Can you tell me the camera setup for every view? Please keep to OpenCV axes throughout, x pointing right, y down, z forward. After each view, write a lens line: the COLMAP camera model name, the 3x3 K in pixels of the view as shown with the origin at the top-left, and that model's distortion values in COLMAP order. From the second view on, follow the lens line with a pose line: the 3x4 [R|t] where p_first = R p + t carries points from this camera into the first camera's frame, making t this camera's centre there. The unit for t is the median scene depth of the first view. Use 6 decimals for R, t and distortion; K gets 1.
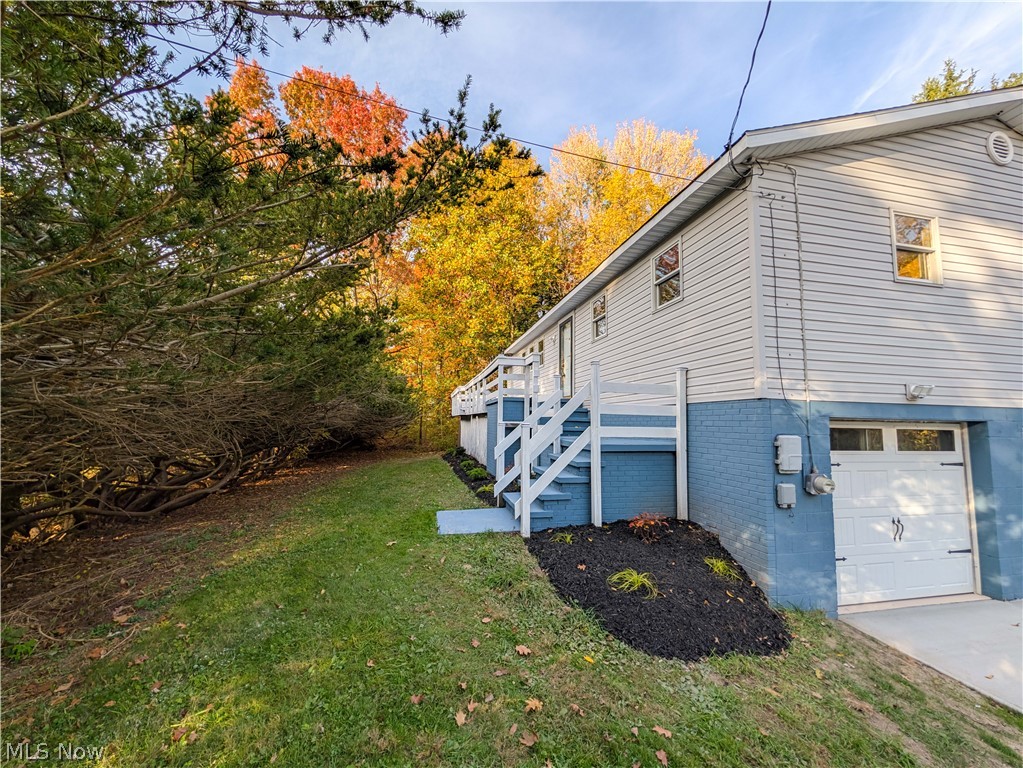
lens RADIAL K [[386.3, 0, 512.2], [0, 386.3, 397.0], [0, 0, 1]] dist [0.000409, 0.000054]
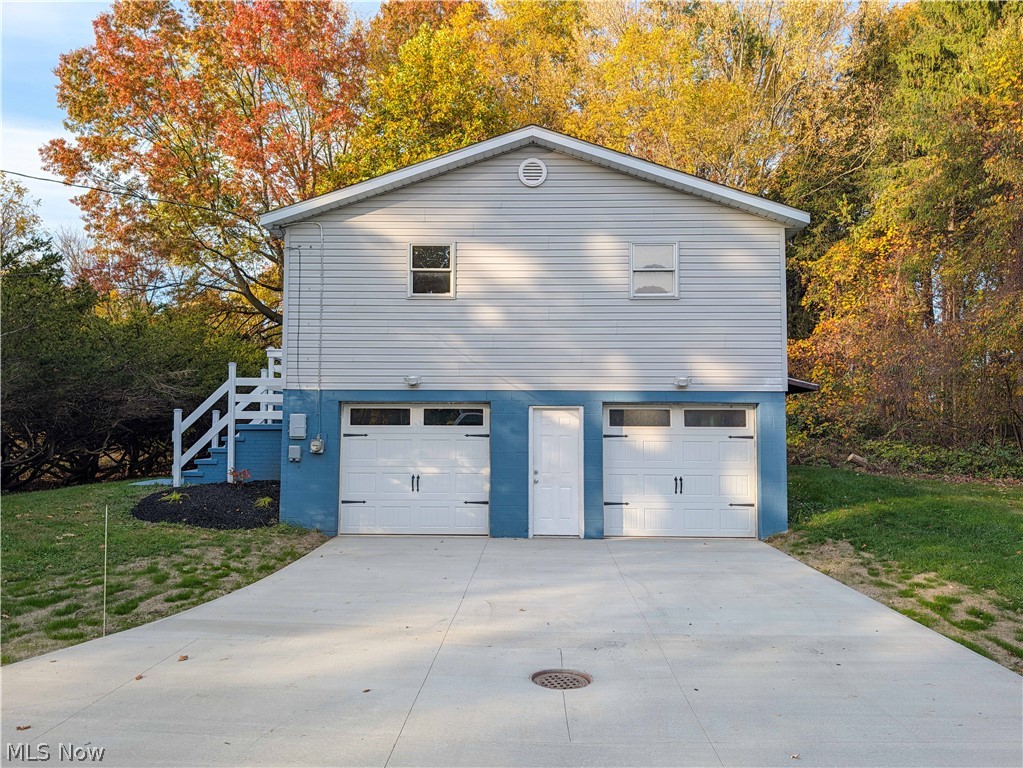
lens RADIAL K [[716.3, 0, 511.5], [0, 716.3, 384.0], [0, 0, 1]] dist [-0.000122, 0.000048]
pose [[0.973347, -0.027755, -0.227651, 1.842222], [0.029992, 0.999530, 0.006372, -0.007206], [0.227367, -0.013030, 0.973722, -1.286599]]
